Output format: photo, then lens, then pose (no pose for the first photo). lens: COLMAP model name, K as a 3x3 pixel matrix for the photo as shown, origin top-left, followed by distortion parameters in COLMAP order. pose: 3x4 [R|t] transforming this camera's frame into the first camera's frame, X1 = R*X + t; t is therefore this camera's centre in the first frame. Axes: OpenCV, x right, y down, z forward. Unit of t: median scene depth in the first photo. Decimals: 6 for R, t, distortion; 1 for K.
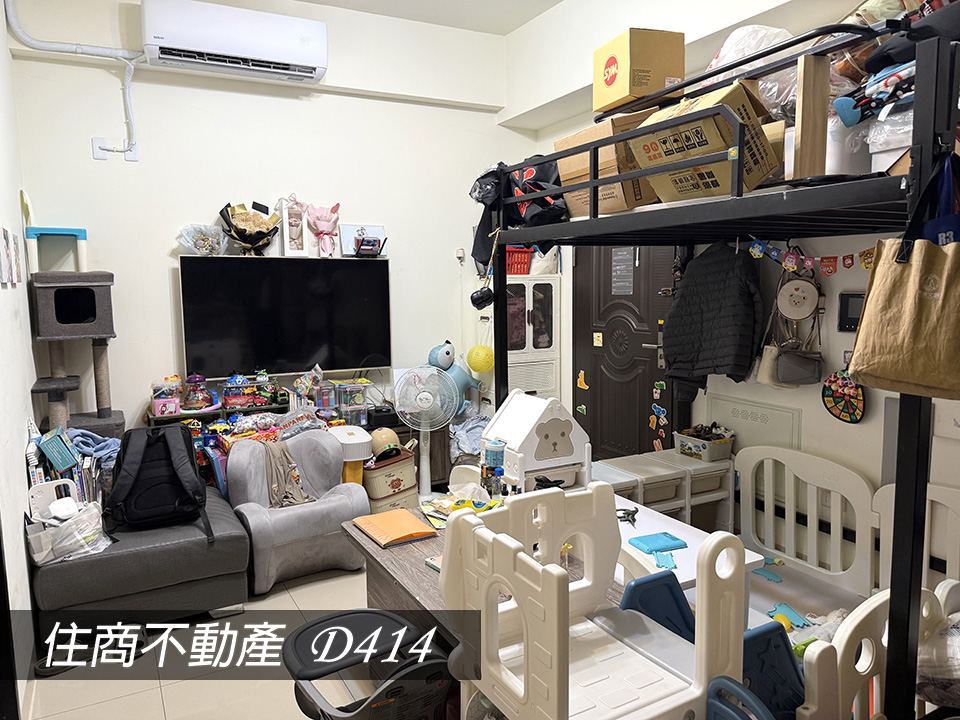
lens RADIAL K [[721.0, 0, 558.8], [0, 721.0, 343.4], [0, 0, 1]] dist [0.071194, -0.079531]
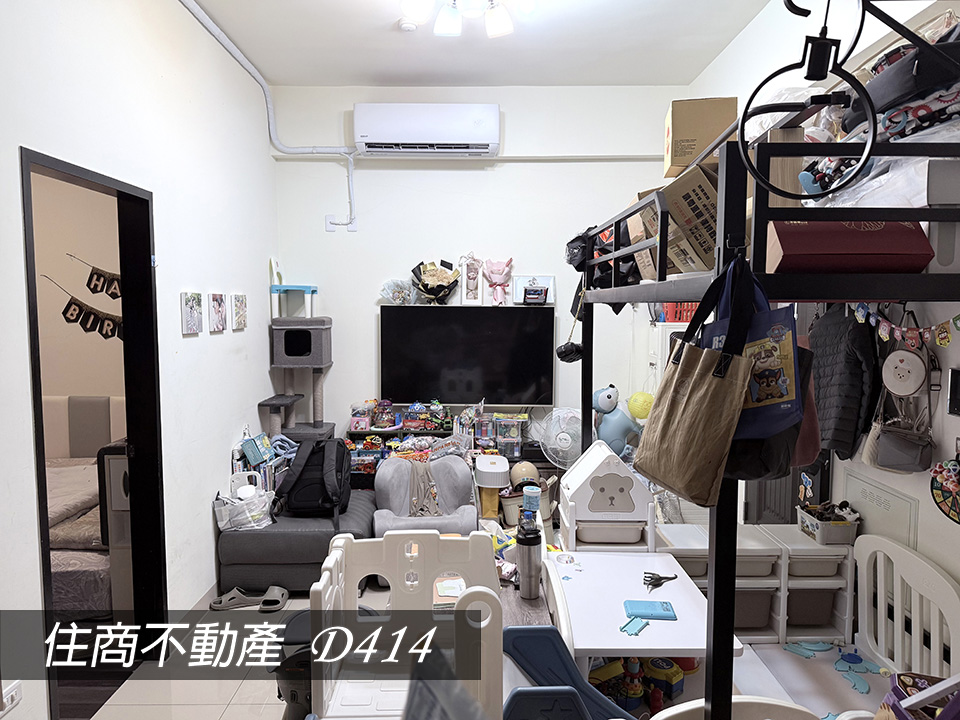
lens RADIAL K [[721.0, 0, 477.5], [0, 721.0, 357.5], [0, 0, 1]] dist [0.071194, -0.079531]
pose [[0.877683, 0.051408, -0.476476, 0.253531], [-0.062874, 0.997988, -0.008143, -0.033609], [0.475099, 0.037105, 0.879150, -0.009675]]
